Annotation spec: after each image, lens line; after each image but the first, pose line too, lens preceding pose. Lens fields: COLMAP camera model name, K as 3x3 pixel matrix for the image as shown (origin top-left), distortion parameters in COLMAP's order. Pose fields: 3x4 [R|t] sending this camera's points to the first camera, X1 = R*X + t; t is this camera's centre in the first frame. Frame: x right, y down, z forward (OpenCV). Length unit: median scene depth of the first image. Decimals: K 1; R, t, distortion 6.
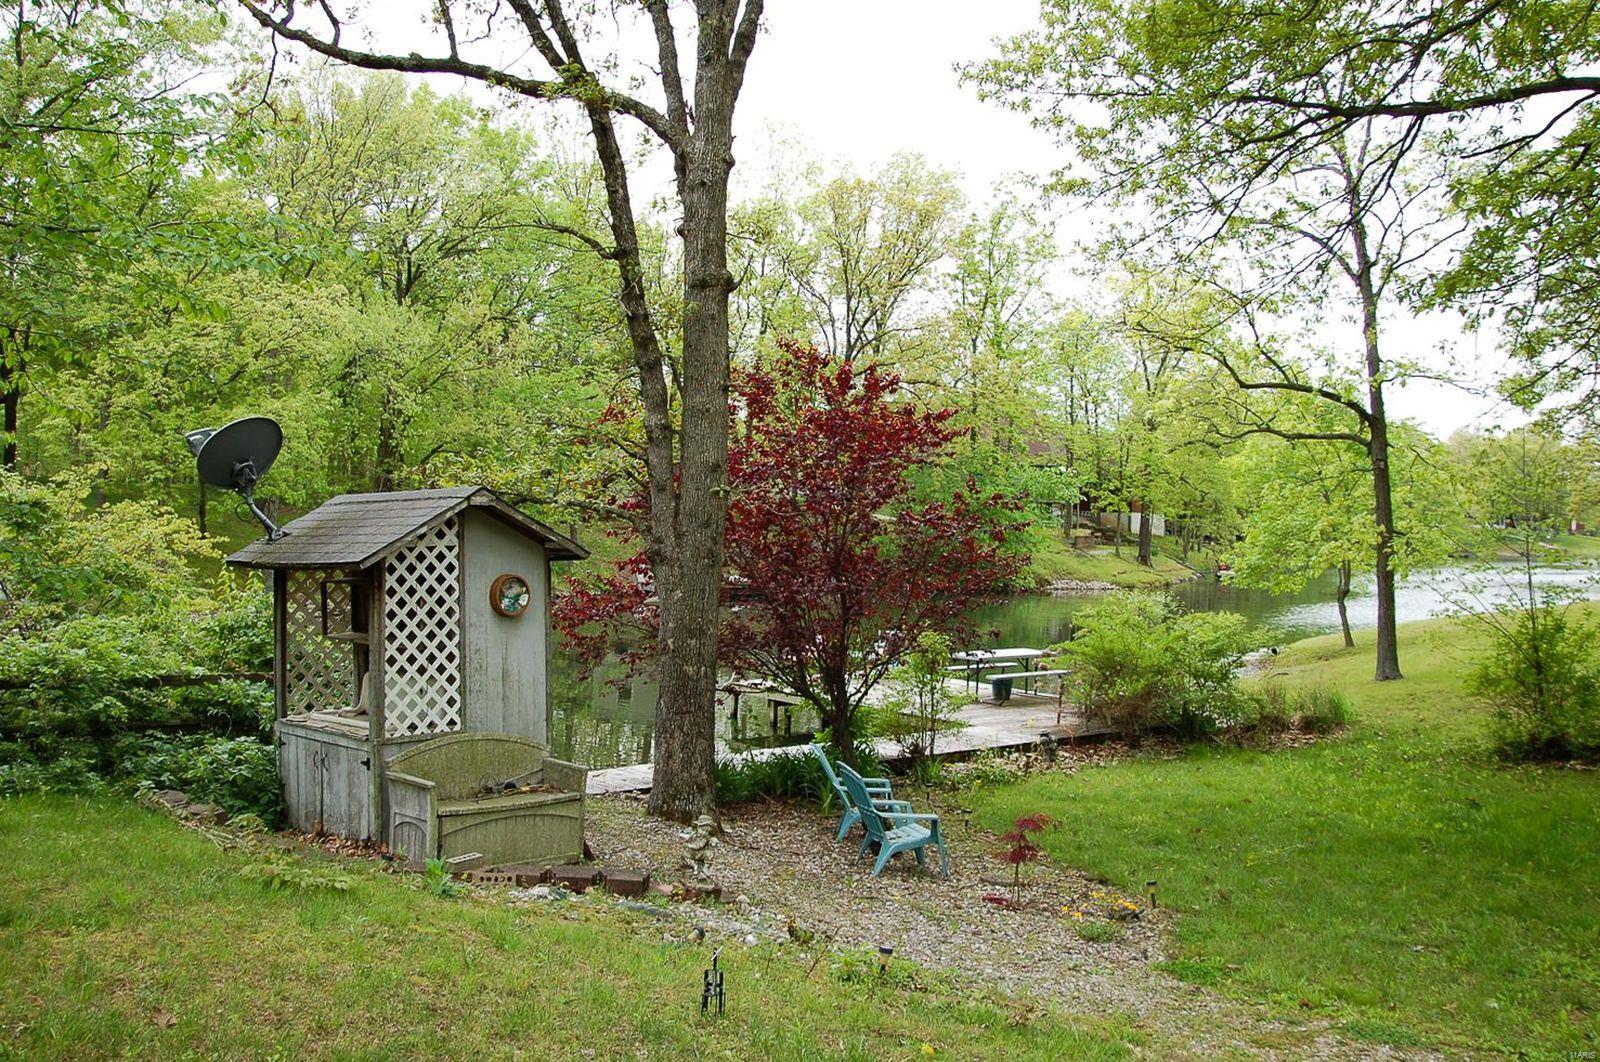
lens RADIAL K [[1273.3, 0, 790.7], [0, 1273.3, 536.3], [0, 0, 1]] dist [-0.134455, 0.077503]
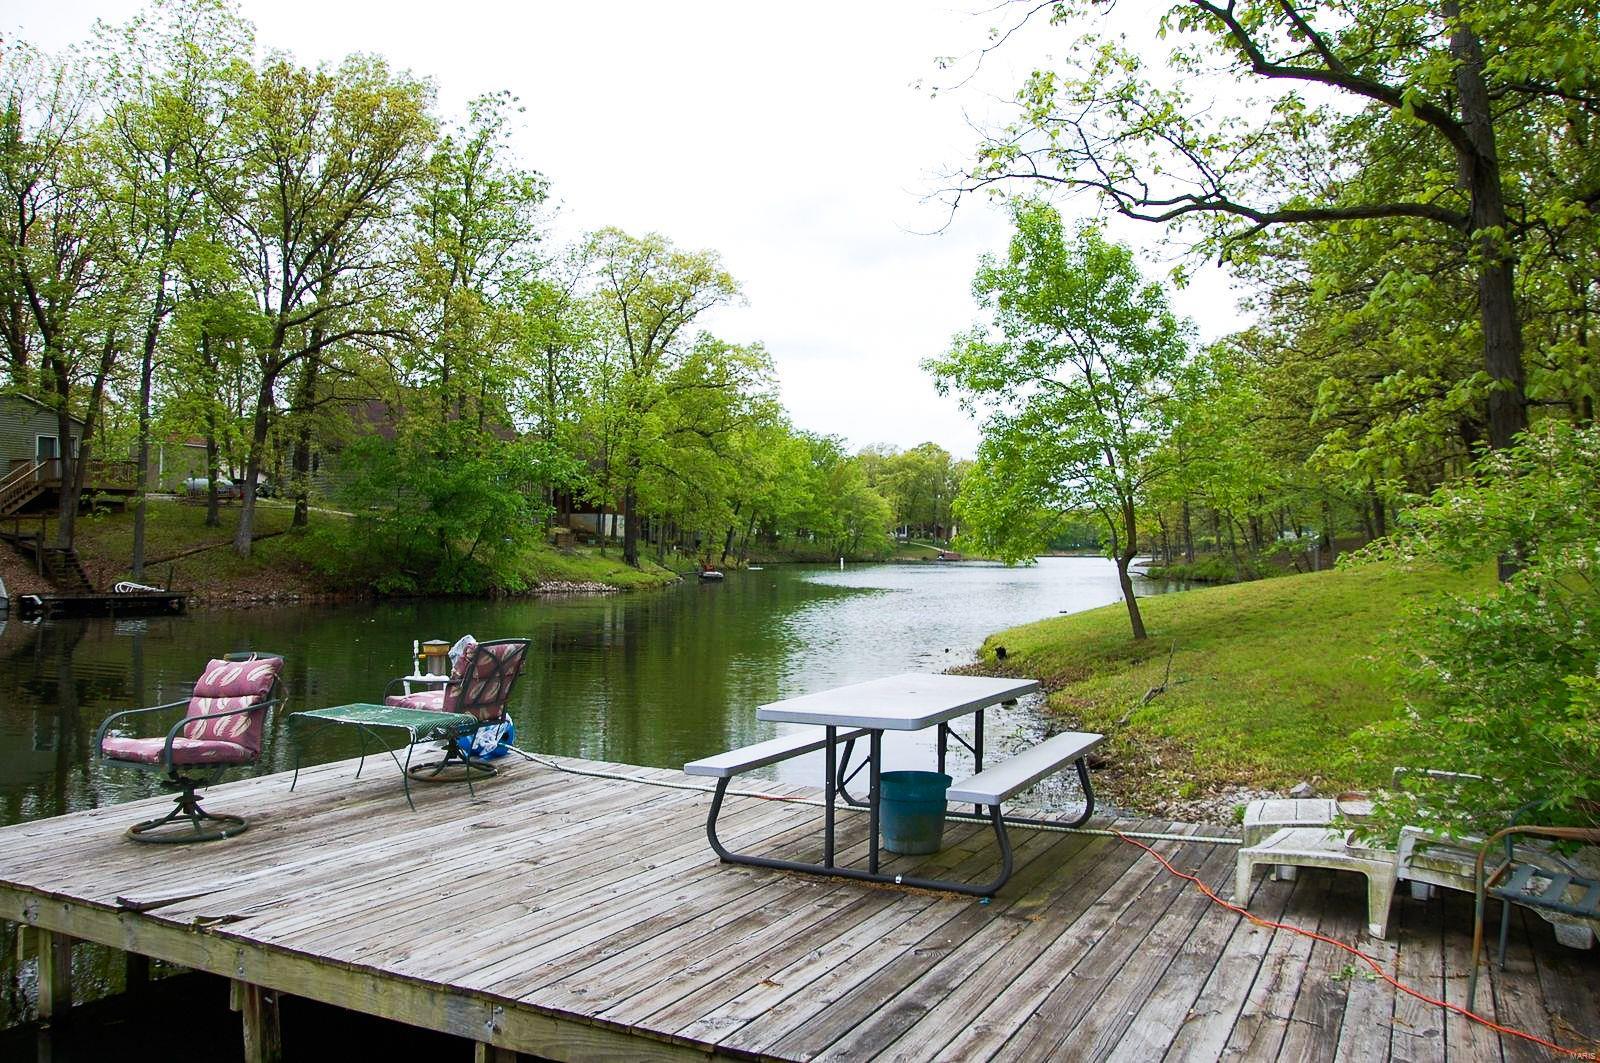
lens RADIAL K [[1273.3, 0, 840.1], [0, 1273.3, 541.8], [0, 0, 1]] dist [-0.134455, 0.077503]
pose [[0.892181, -0.012440, 0.451506, 0.013072], [0.014479, 0.999895, -0.001062, 0.040129], [-0.451445, 0.007485, 0.892267, 0.521142]]
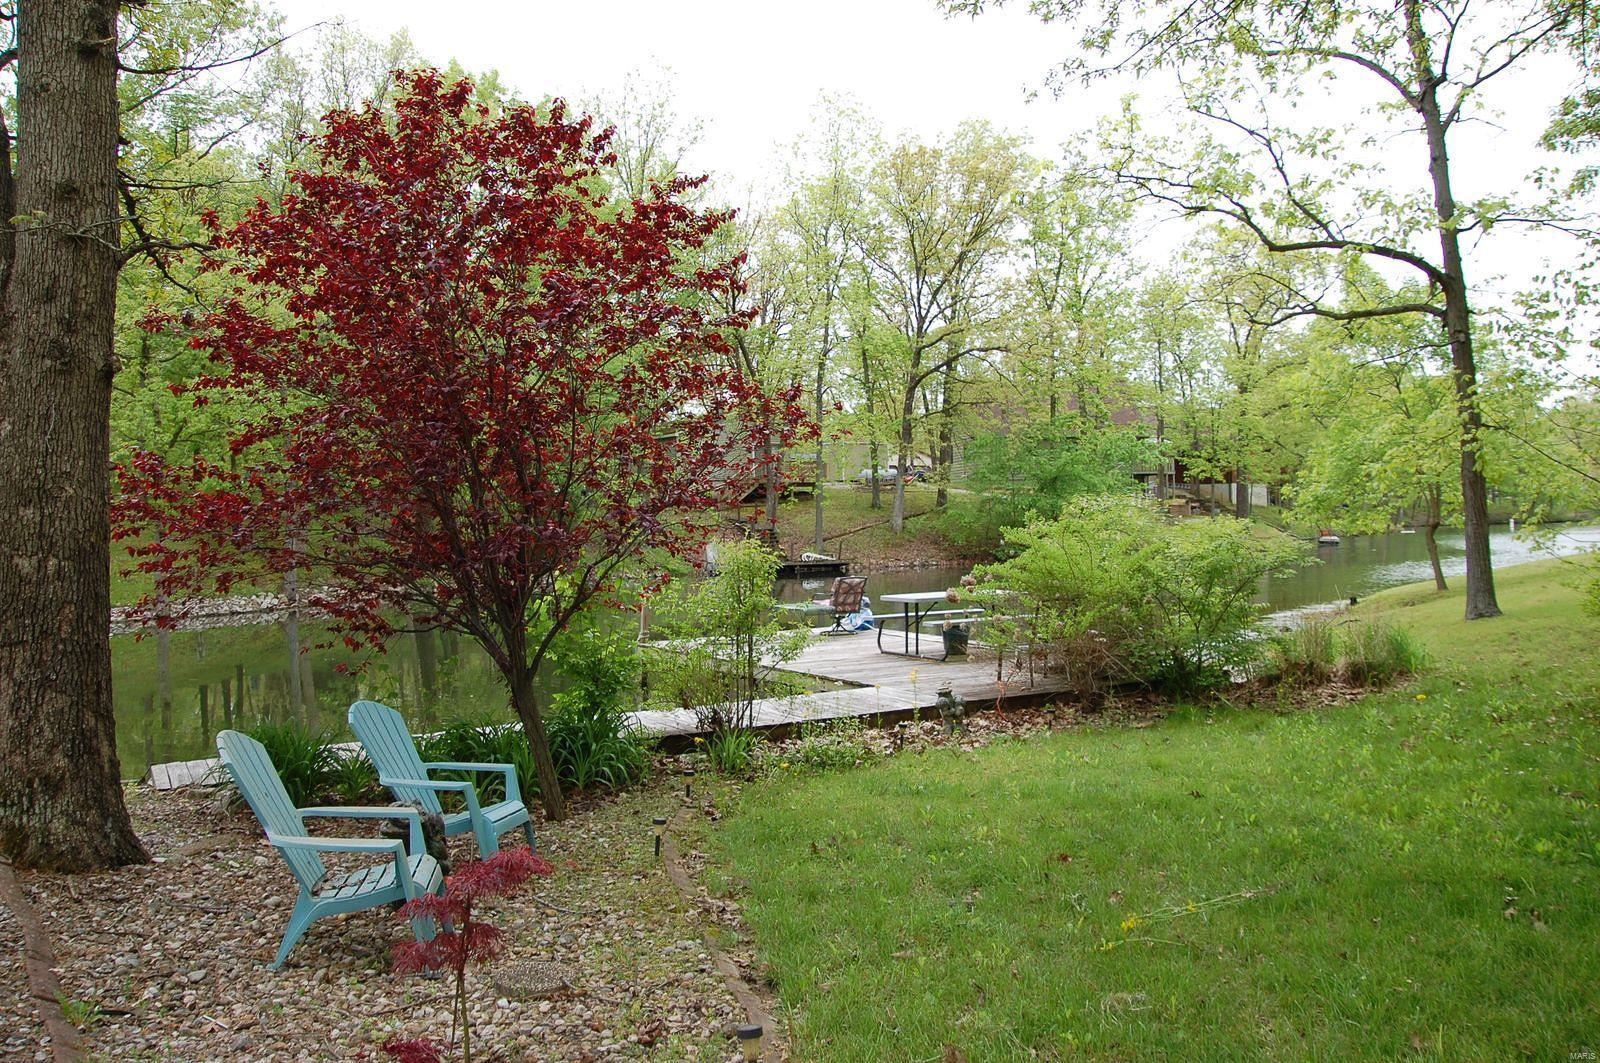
lens RADIAL K [[1210.5, 0, 803.2], [0, 1210.5, 526.3], [0, 0, 1]] dist [-0.098064, 0.040980]
pose [[0.995407, -0.037159, -0.088227, 0.099239], [0.037079, 0.999309, -0.002544, 0.034490], [0.088261, -0.000739, 0.996097, 0.180927]]
